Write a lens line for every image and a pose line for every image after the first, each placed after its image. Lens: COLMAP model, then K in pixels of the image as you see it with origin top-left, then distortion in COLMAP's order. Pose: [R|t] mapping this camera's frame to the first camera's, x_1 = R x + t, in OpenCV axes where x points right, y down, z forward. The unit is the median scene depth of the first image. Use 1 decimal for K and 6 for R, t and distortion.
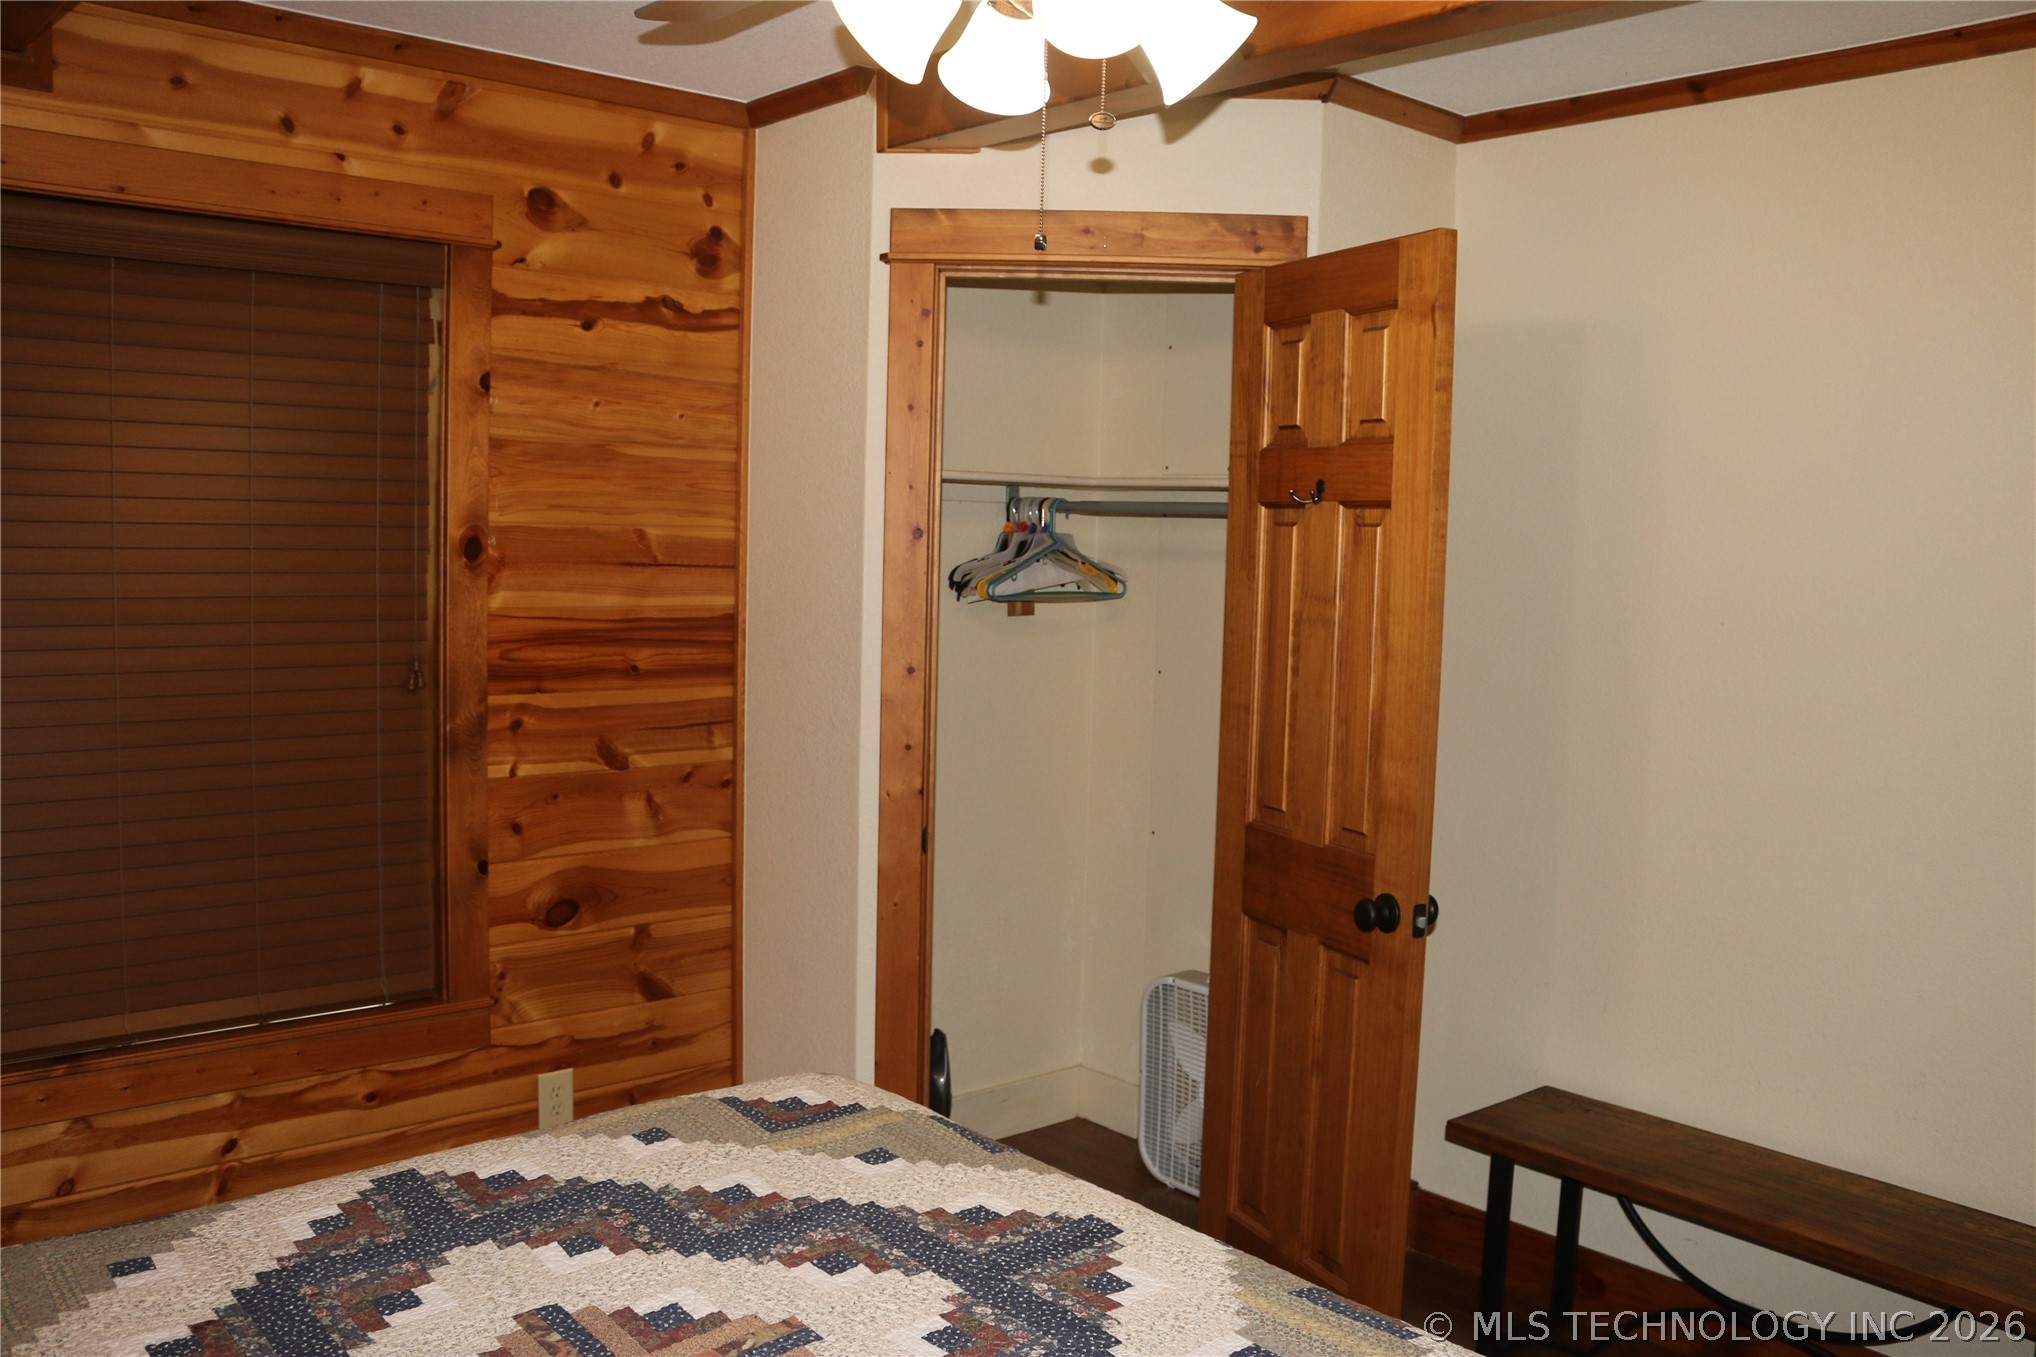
lens RADIAL K [[1666.1, 0, 1018.0], [0, 1666.1, 678.5], [0, 0, 1]] dist [-0.165799, 0.146157]
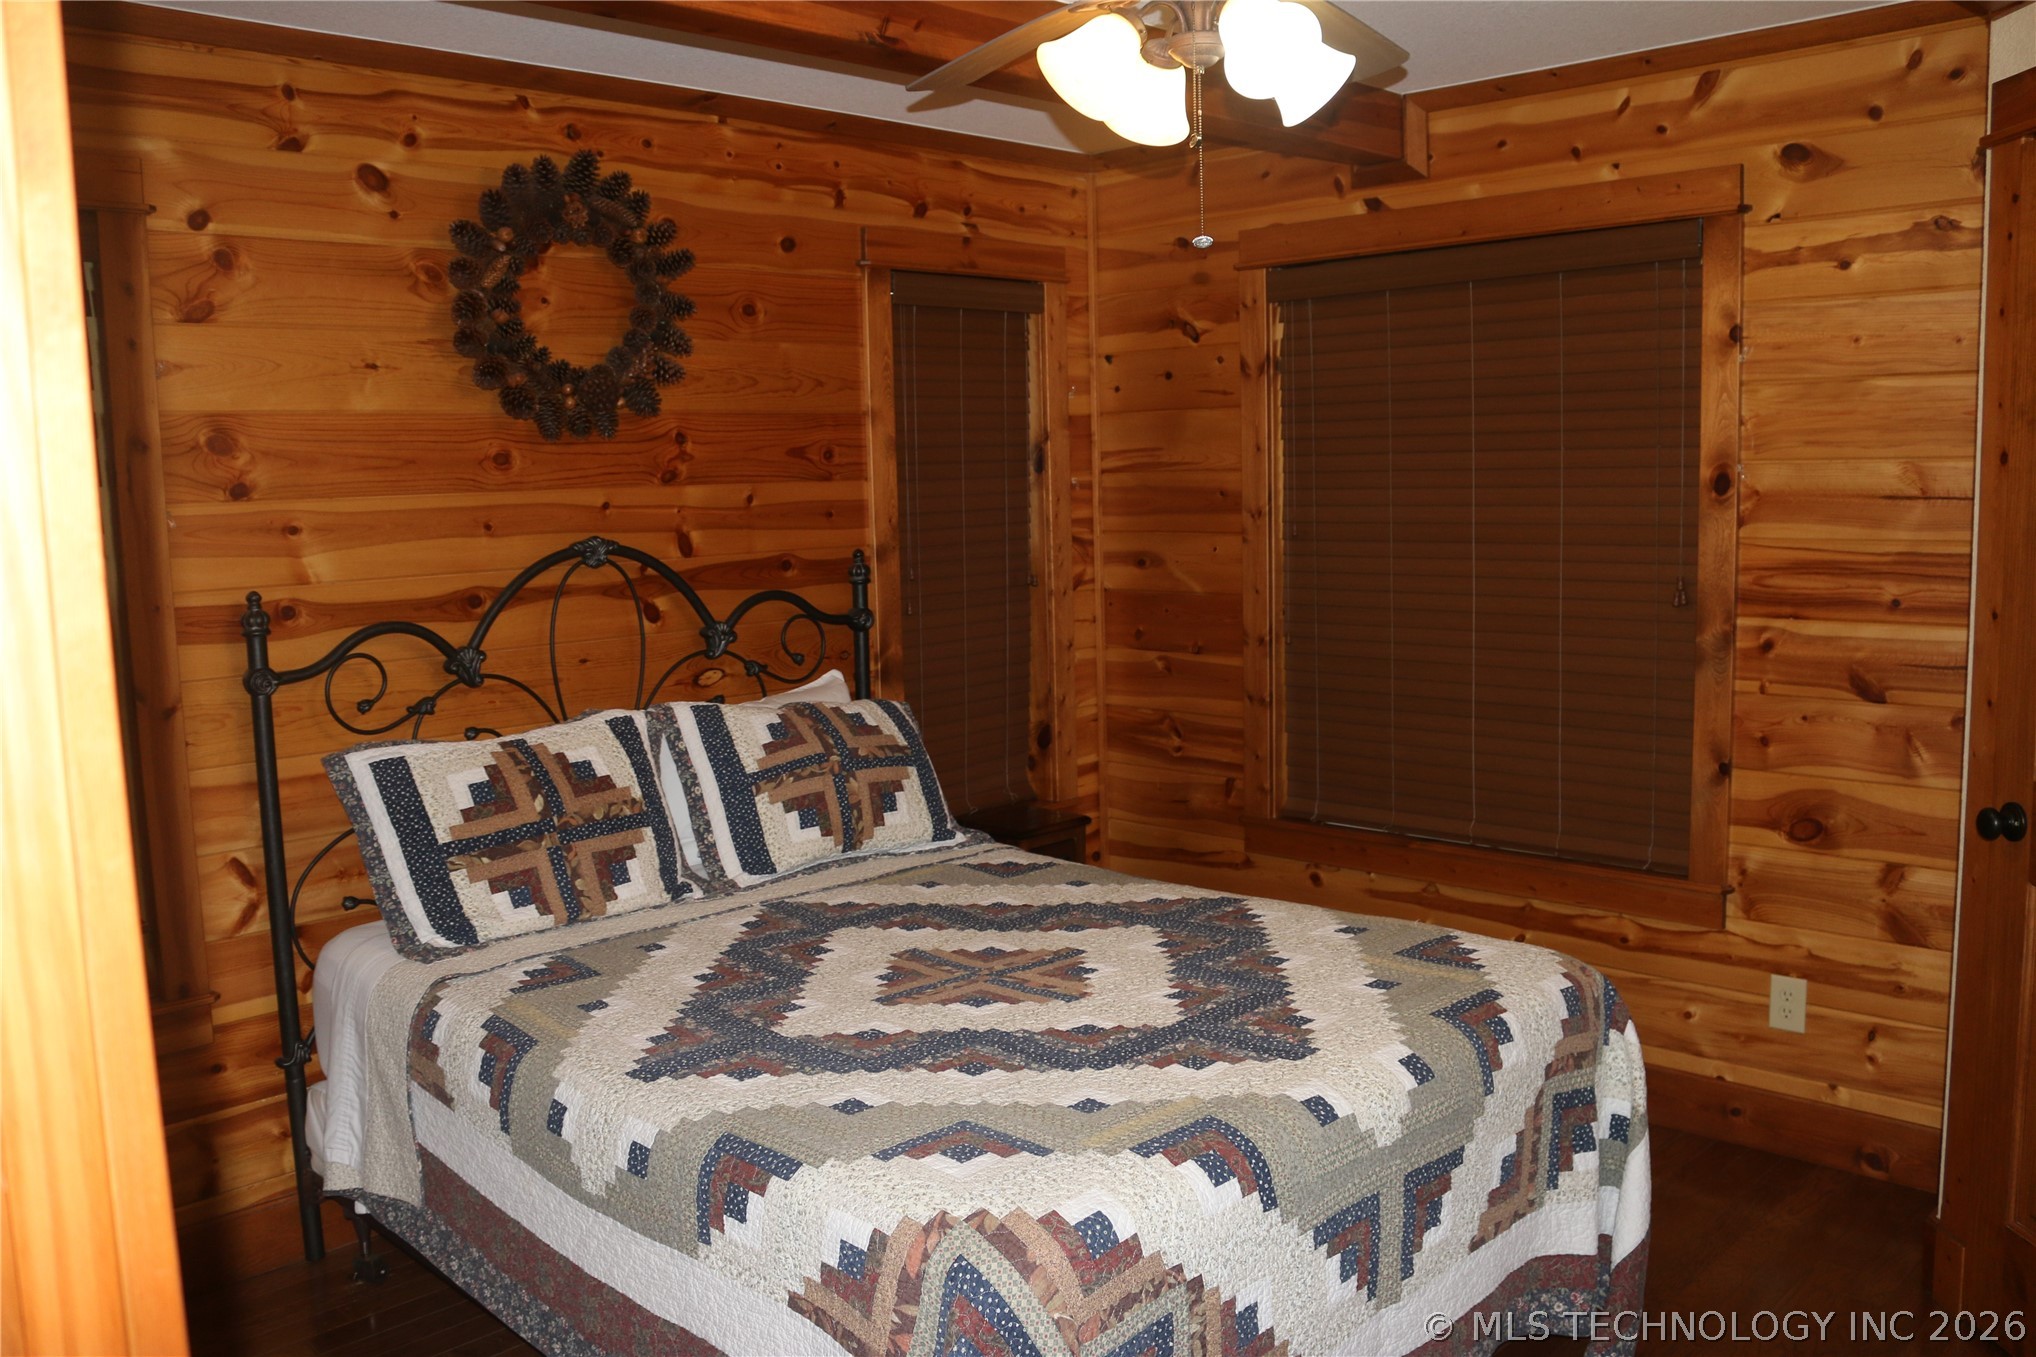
lens RADIAL K [[1666.1, 0, 1018.0], [0, 1666.1, 678.5], [0, 0, 1]] dist [-0.165799, 0.146157]
pose [[0.076765, 0.092342, -0.992764, 0.757080], [-0.057845, 0.994437, 0.088025, -0.016872], [0.995370, 0.050669, 0.081680, 0.439032]]
